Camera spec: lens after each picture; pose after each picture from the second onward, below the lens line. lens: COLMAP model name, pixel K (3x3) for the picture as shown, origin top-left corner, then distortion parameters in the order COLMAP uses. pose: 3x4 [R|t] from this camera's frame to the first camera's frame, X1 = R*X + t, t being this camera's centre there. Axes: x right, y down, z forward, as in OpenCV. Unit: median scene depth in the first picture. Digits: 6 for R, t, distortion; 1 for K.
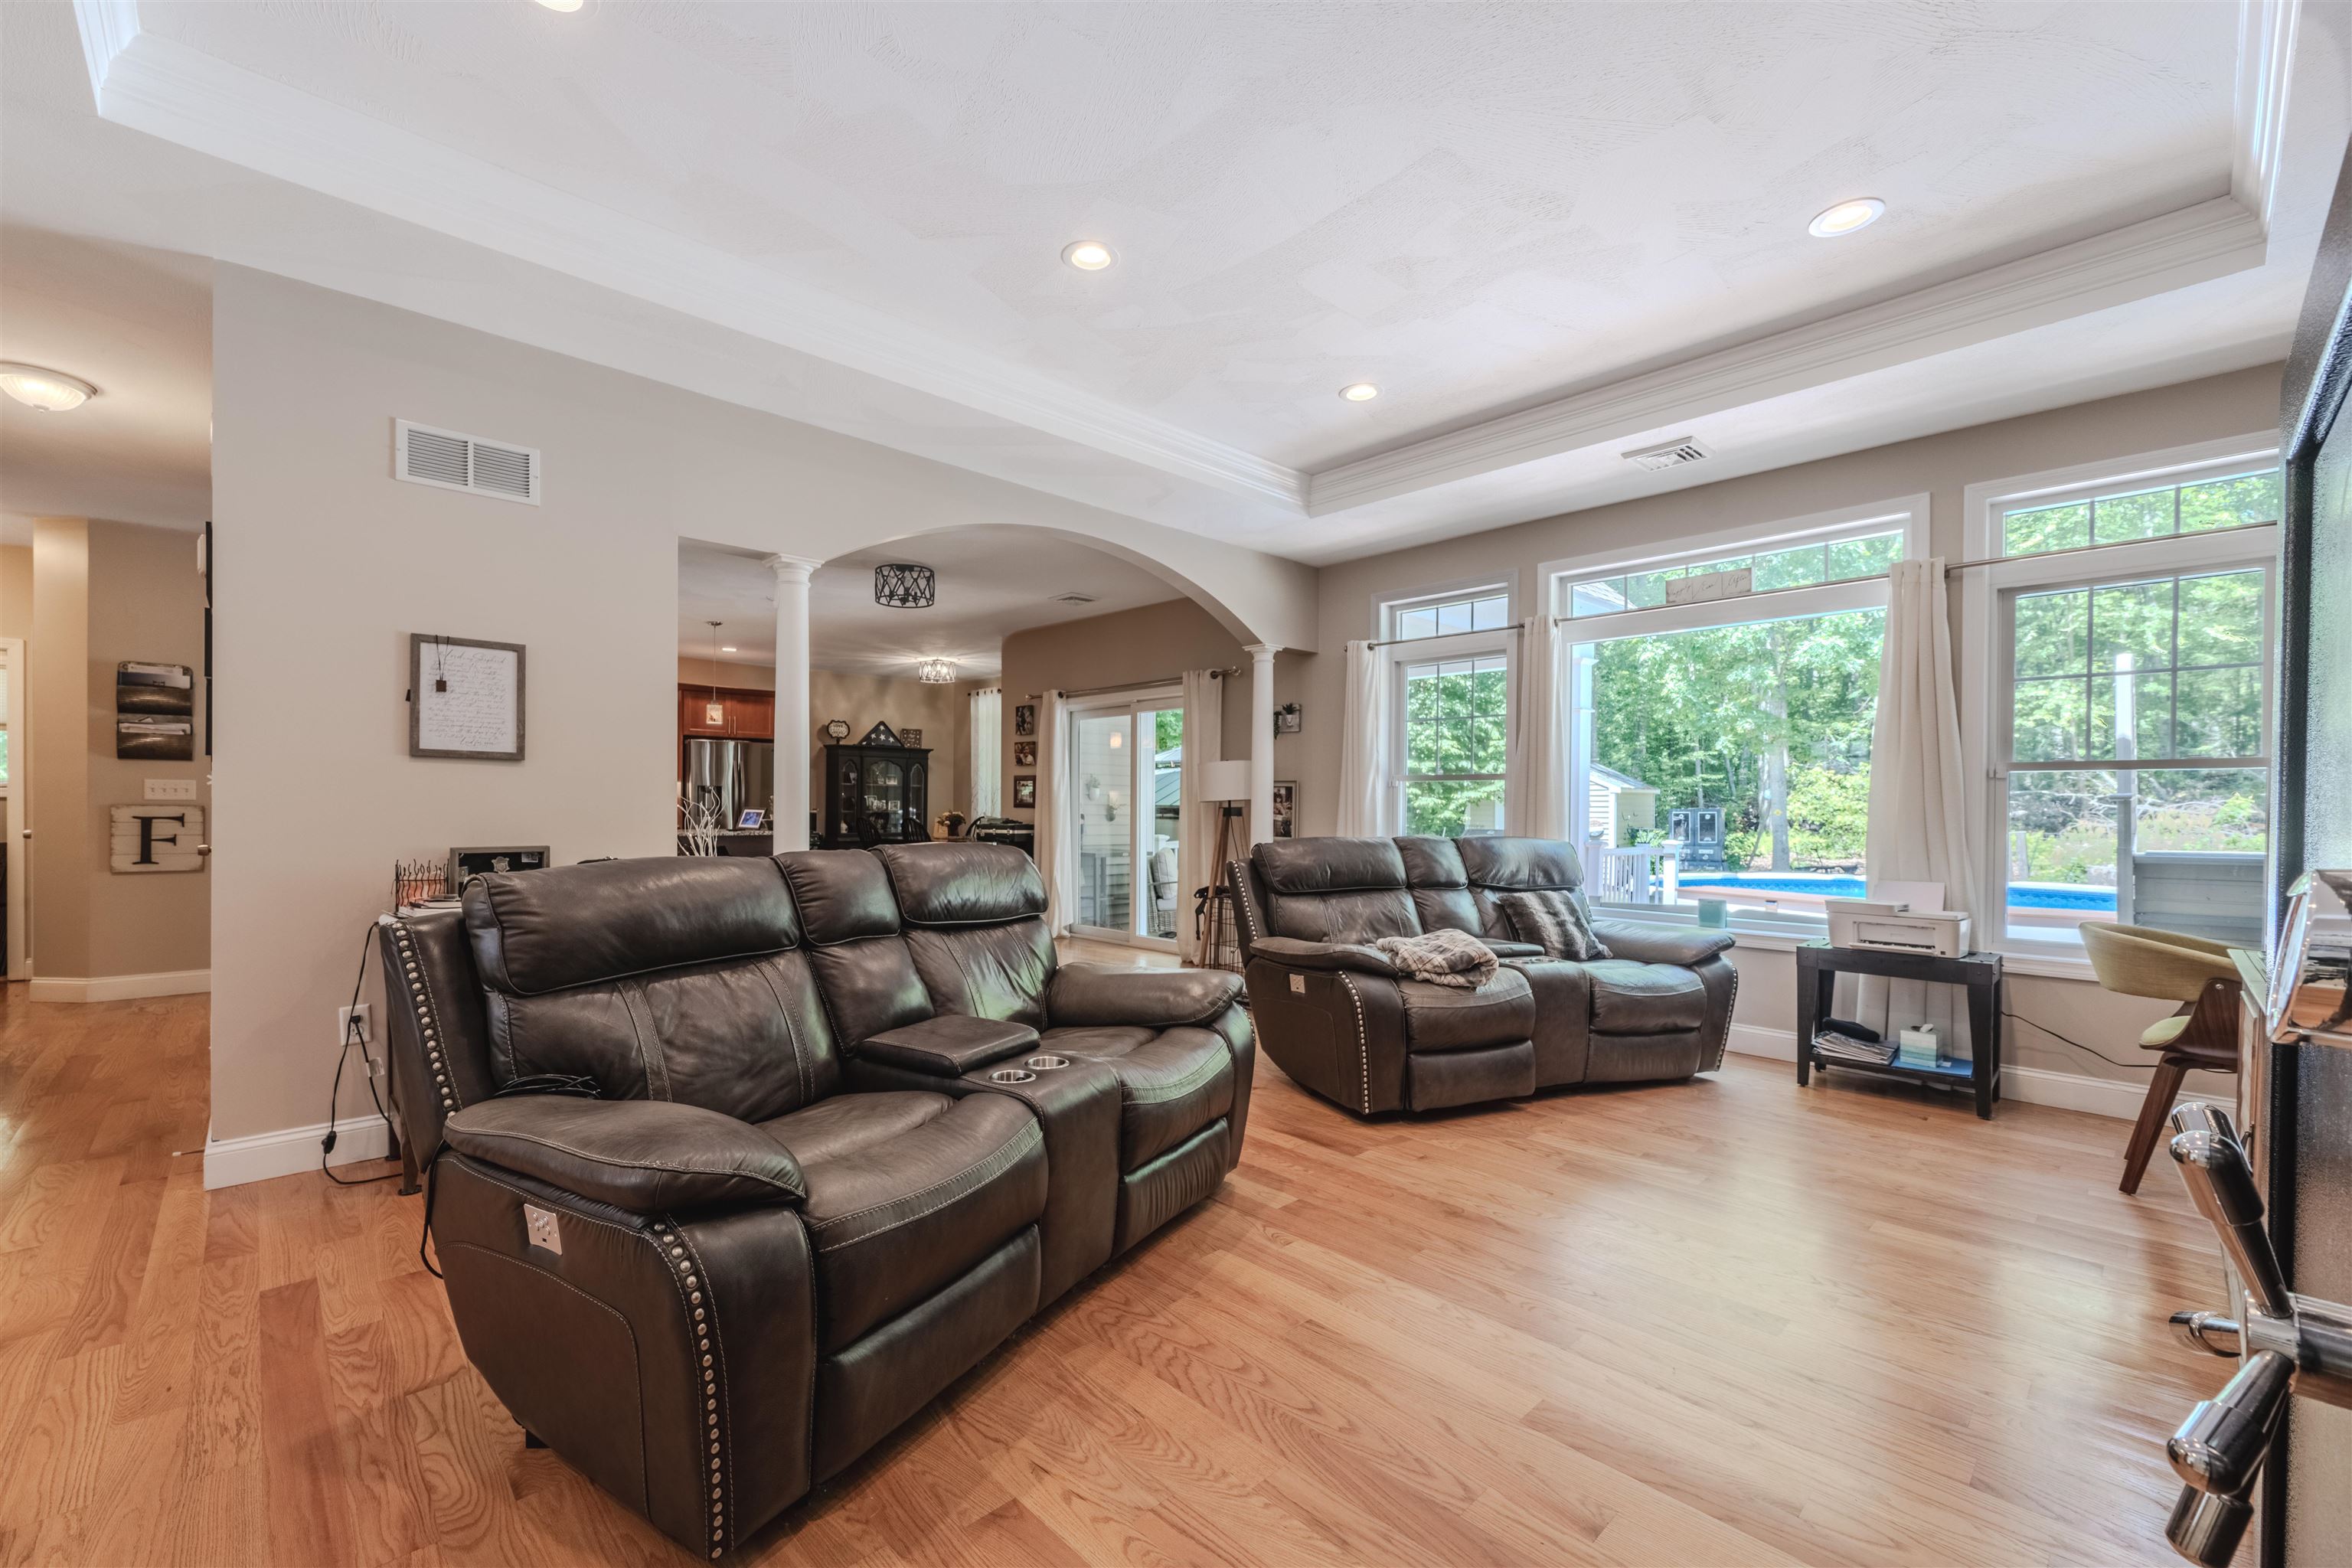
lens RADIAL K [[948.2, 0, 1161.7], [0, 948.2, 811.3], [0, 0, 1]] dist [0.001468, 0.000337]
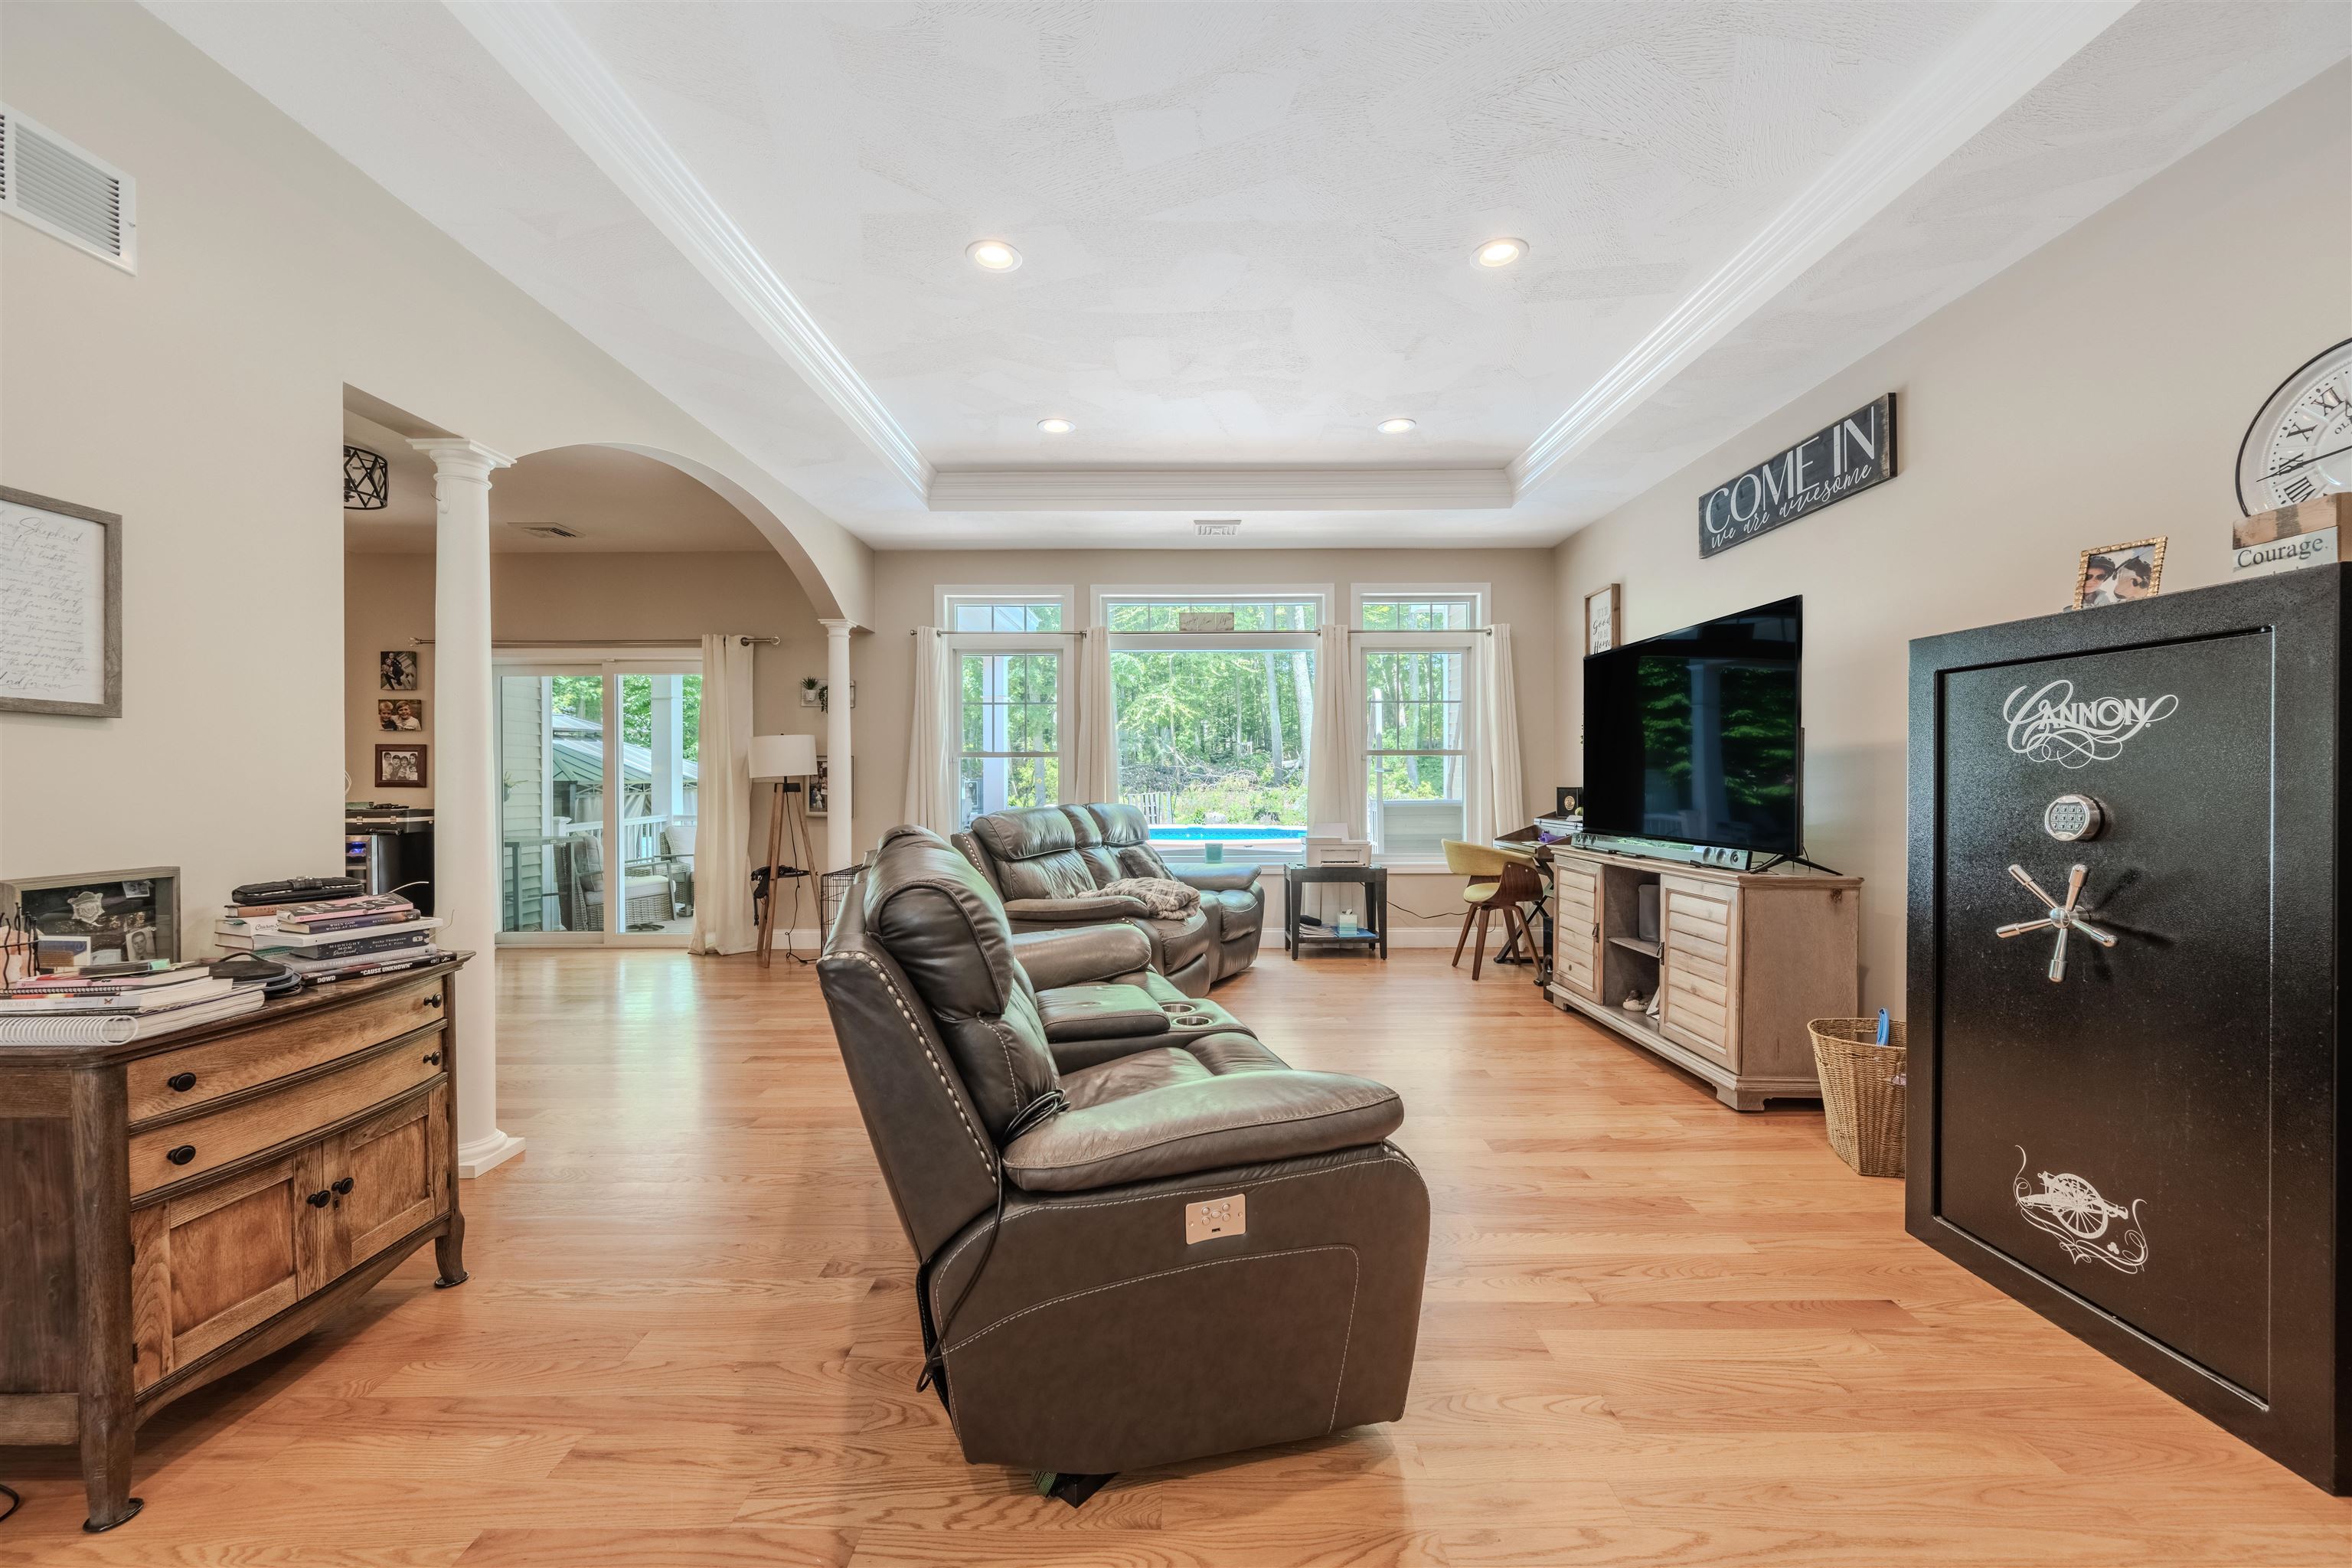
lens RADIAL K [[895.5, 0, 1175.3], [0, 895.5, 778.9], [0, 0, 1]] dist [0.001146, -0.000169]
pose [[0.691076, -0.010586, 0.722704, -0.467614], [0.012763, 0.999916, 0.002442, -0.008332], [-0.722669, 0.007537, 0.691153, 0.131024]]
